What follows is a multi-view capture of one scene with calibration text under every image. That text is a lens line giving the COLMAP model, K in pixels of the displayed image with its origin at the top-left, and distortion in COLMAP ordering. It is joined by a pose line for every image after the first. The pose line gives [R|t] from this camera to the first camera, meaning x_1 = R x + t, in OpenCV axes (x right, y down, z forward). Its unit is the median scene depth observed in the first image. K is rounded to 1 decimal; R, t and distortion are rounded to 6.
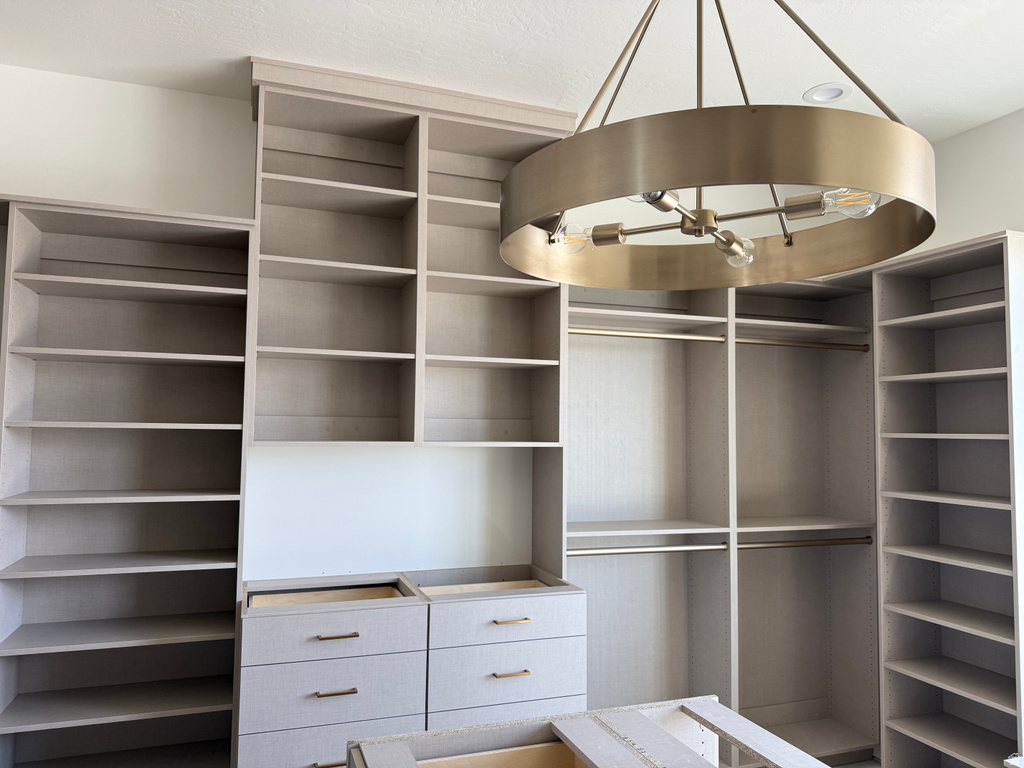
lens RADIAL K [[718.6, 0, 512.0], [0, 718.6, 384.0], [0, 0, 1]] dist [0.032837, -0.039154]
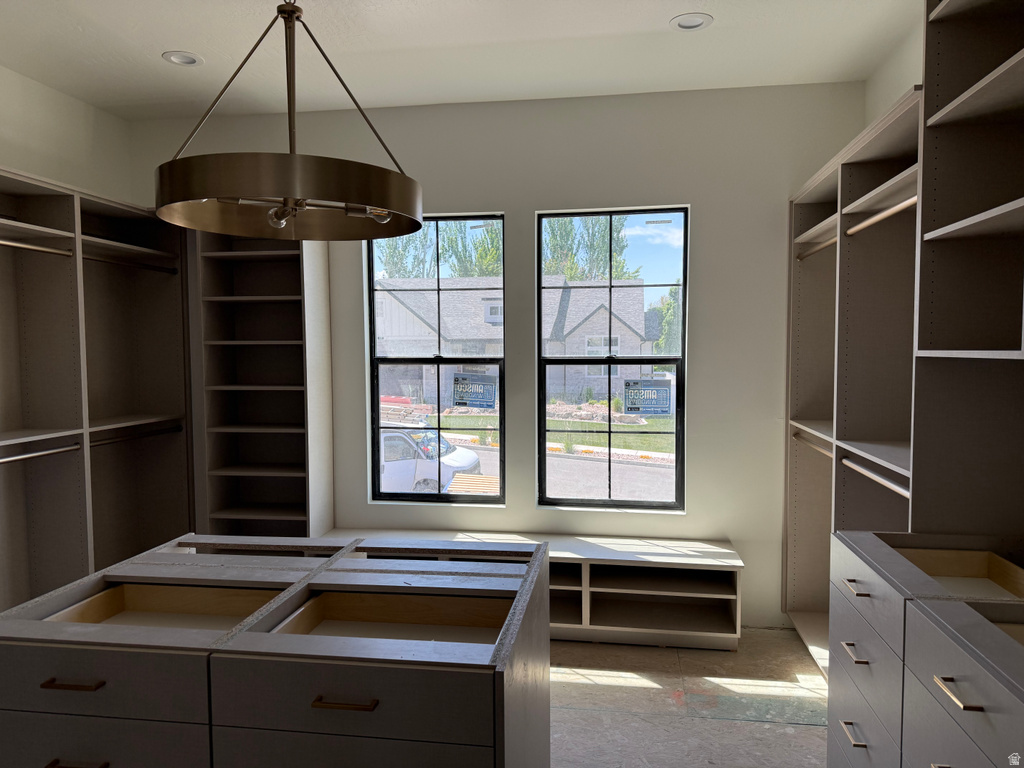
lens RADIAL K [[718.6, 0, 512.0], [0, 718.6, 384.0], [0, 0, 1]] dist [0.032837, -0.039154]
pose [[0.471695, -0.060535, 0.879681, -0.352132], [-0.045120, 0.994677, 0.092642, 0.000504], [-0.880606, -0.083390, 0.466453, -0.080276]]
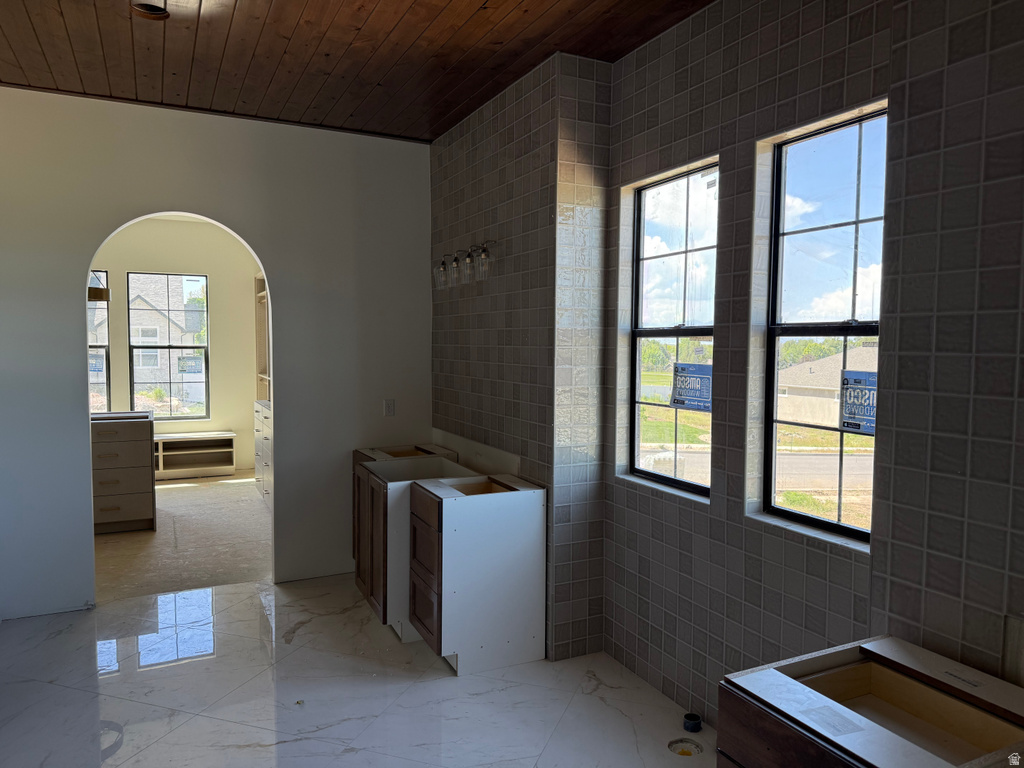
lens RADIAL K [[718.6, 0, 512.0], [0, 718.6, 384.0], [0, 0, 1]] dist [0.032837, -0.039154]
pose [[-0.116230, -0.076452, 0.990276, -1.141745], [-0.075198, 0.994849, 0.067979, -0.034670], [-0.990372, -0.066565, -0.121381, -0.323375]]
